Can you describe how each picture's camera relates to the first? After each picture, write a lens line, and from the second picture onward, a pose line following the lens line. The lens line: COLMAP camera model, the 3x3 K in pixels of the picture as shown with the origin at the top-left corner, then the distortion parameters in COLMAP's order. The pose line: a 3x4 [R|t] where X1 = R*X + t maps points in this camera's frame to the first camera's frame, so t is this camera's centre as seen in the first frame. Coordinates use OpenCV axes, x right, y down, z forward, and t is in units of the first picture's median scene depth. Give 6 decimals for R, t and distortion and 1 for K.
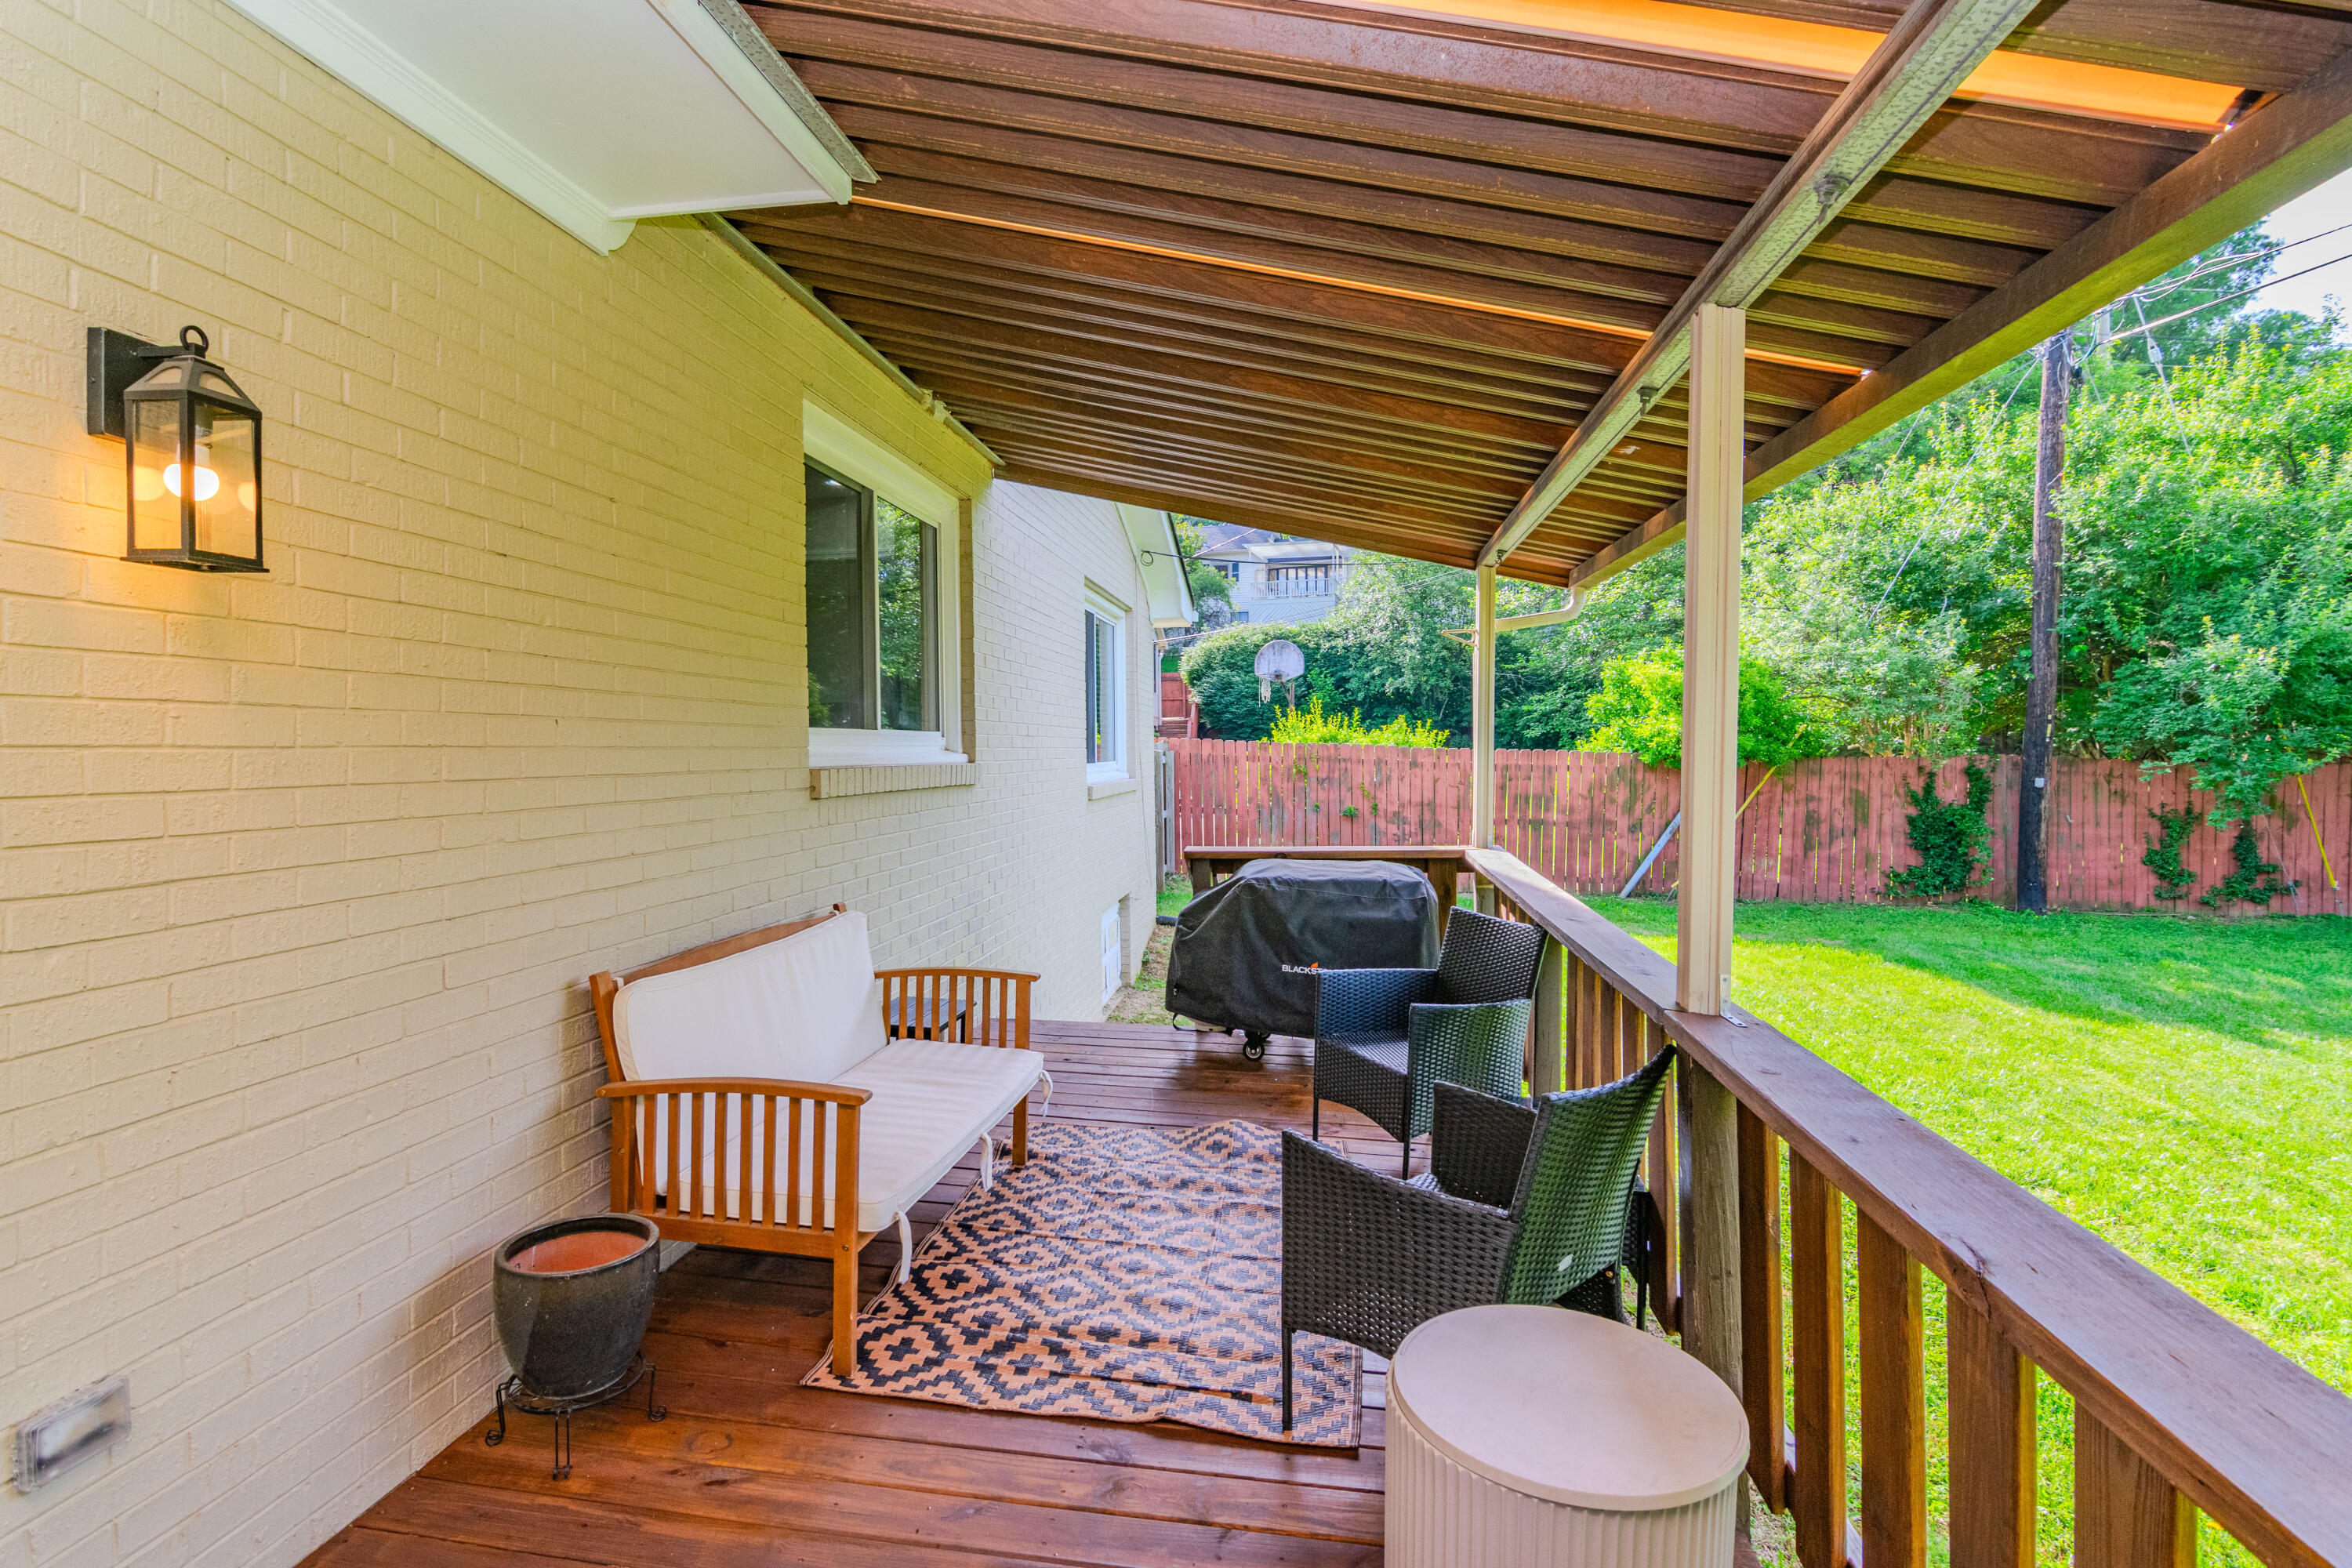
lens RADIAL K [[1145.7, 0, 1169.6], [0, 1145.7, 805.3], [0, 0, 1]] dist [-0.009148, -0.001316]
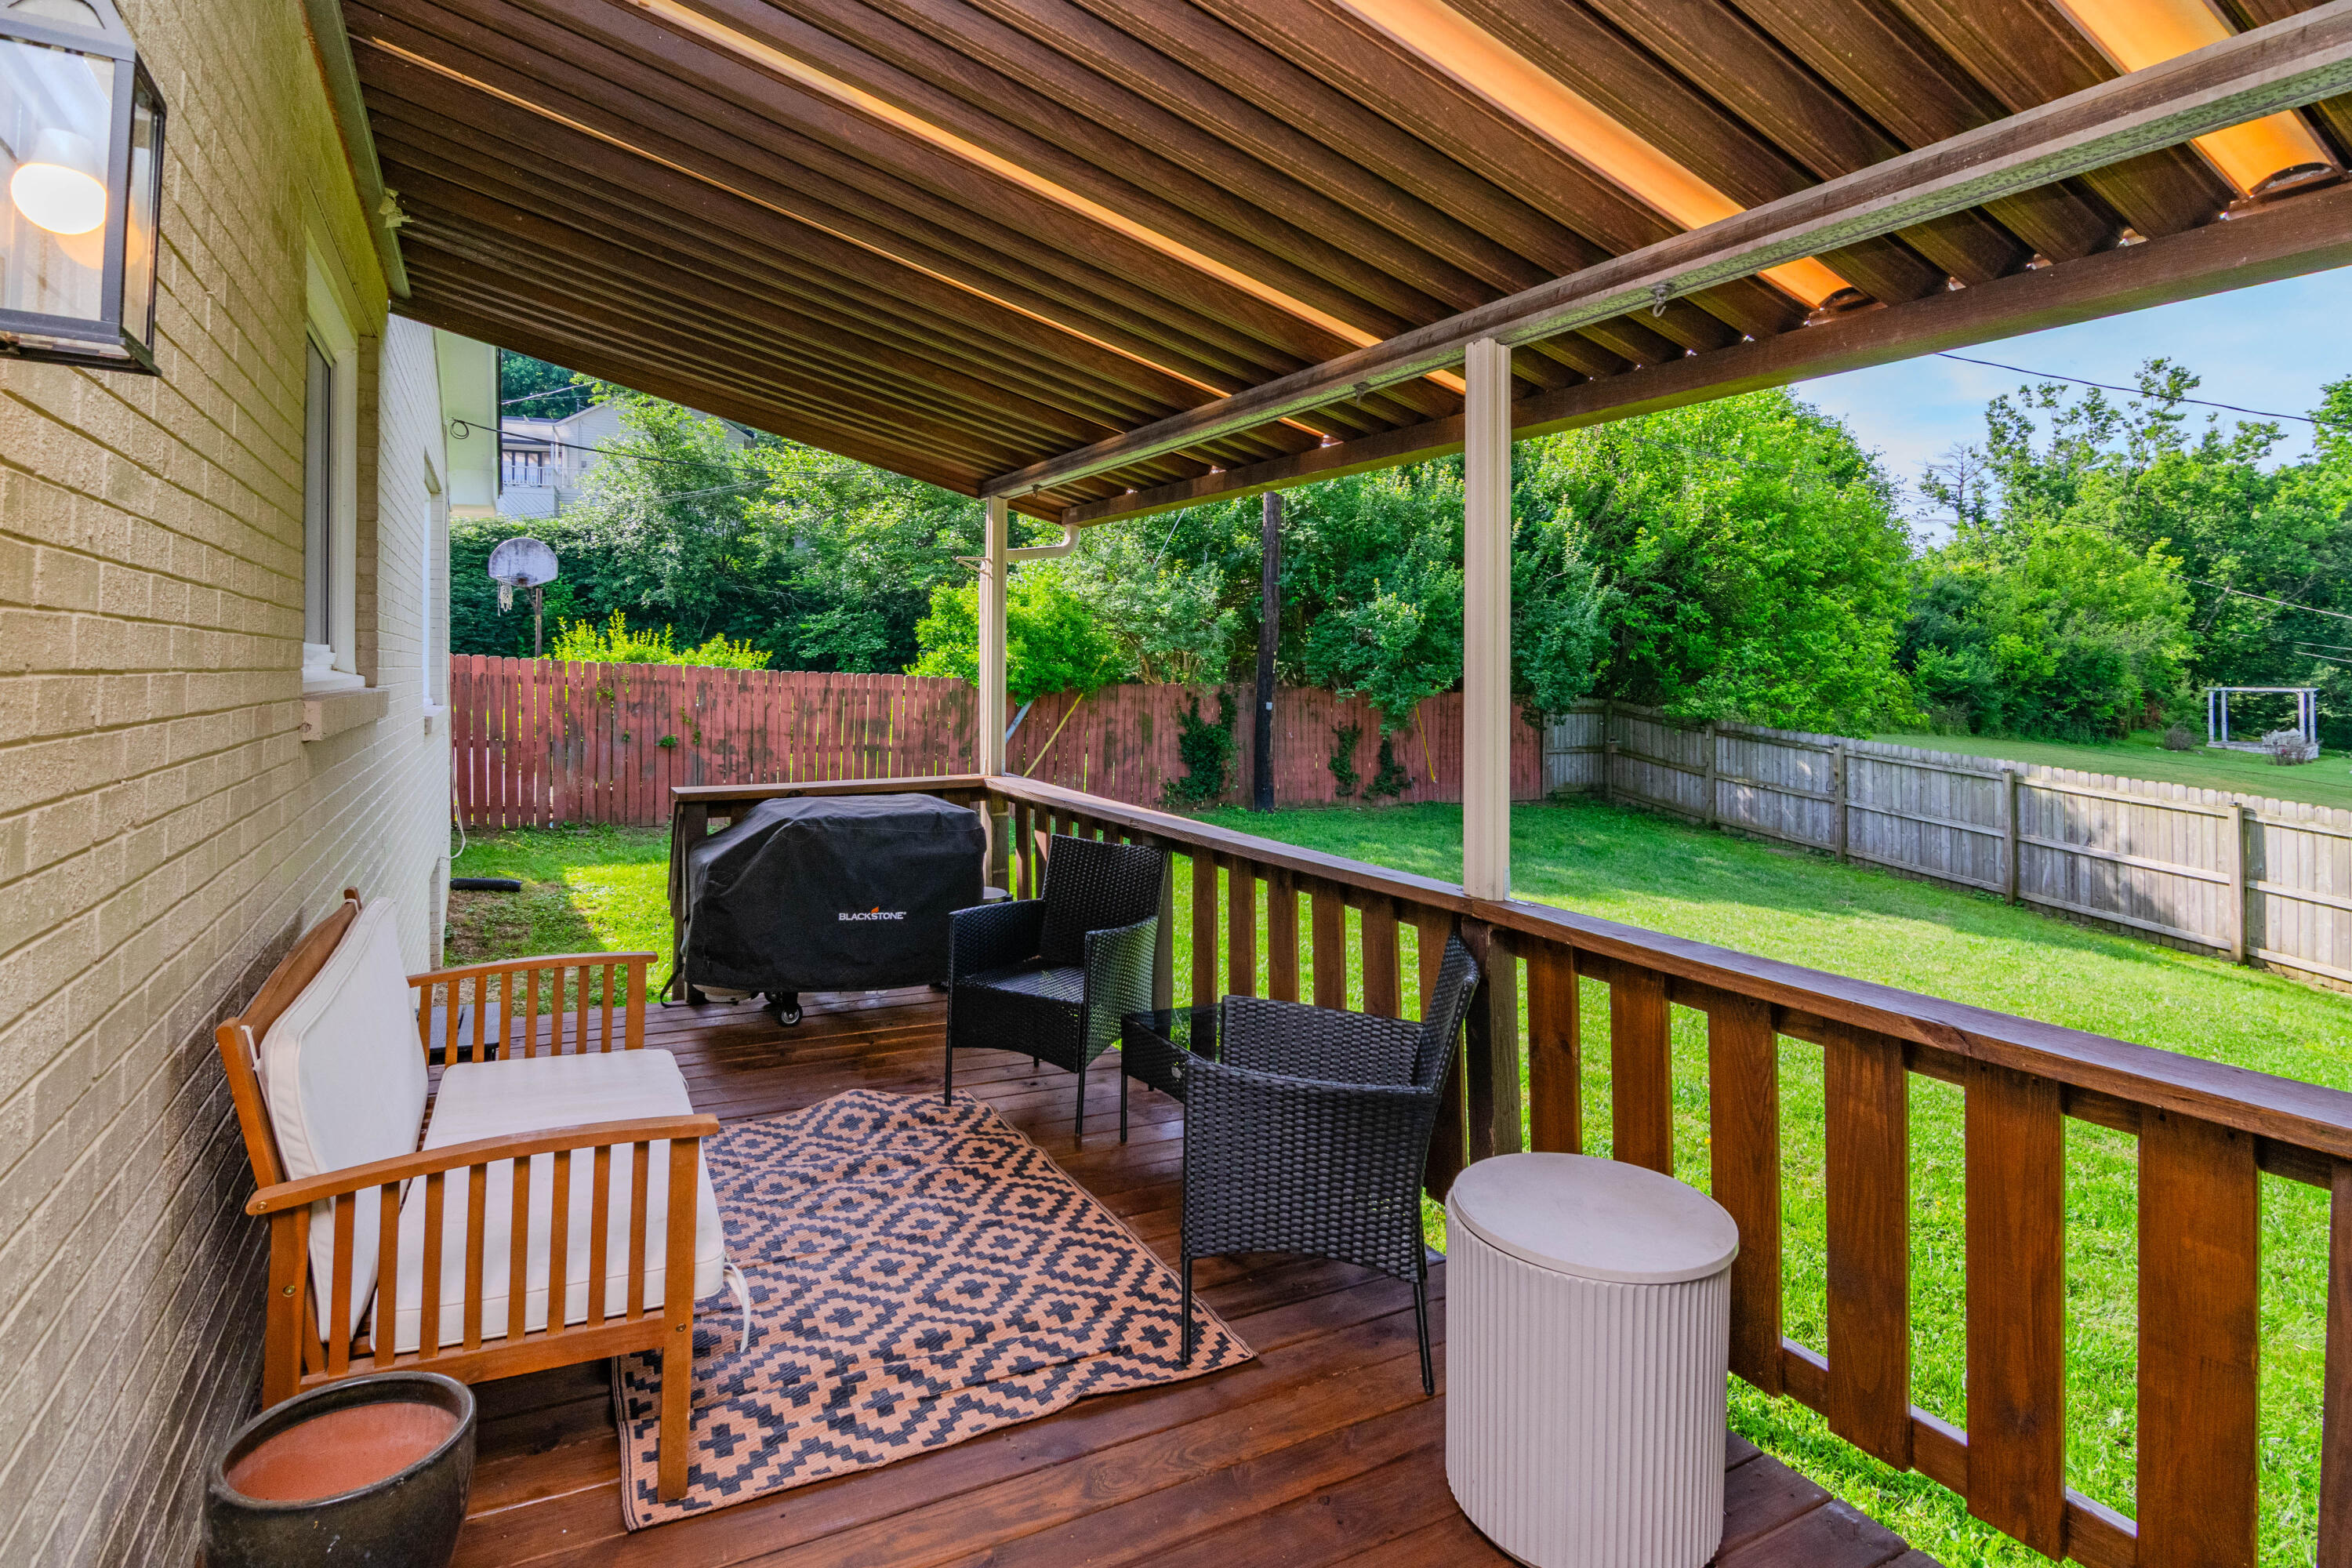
lens RADIAL K [[1197.4, 0, 1188.4], [0, 1197.4, 687.4], [0, 0, 1]] dist [-0.002323, -0.001187]
pose [[0.791577, 0.006486, 0.611035, -0.099212], [0.014750, 0.999450, -0.029716, -0.002863], [-0.610891, 0.032535, 0.791046, 0.027494]]
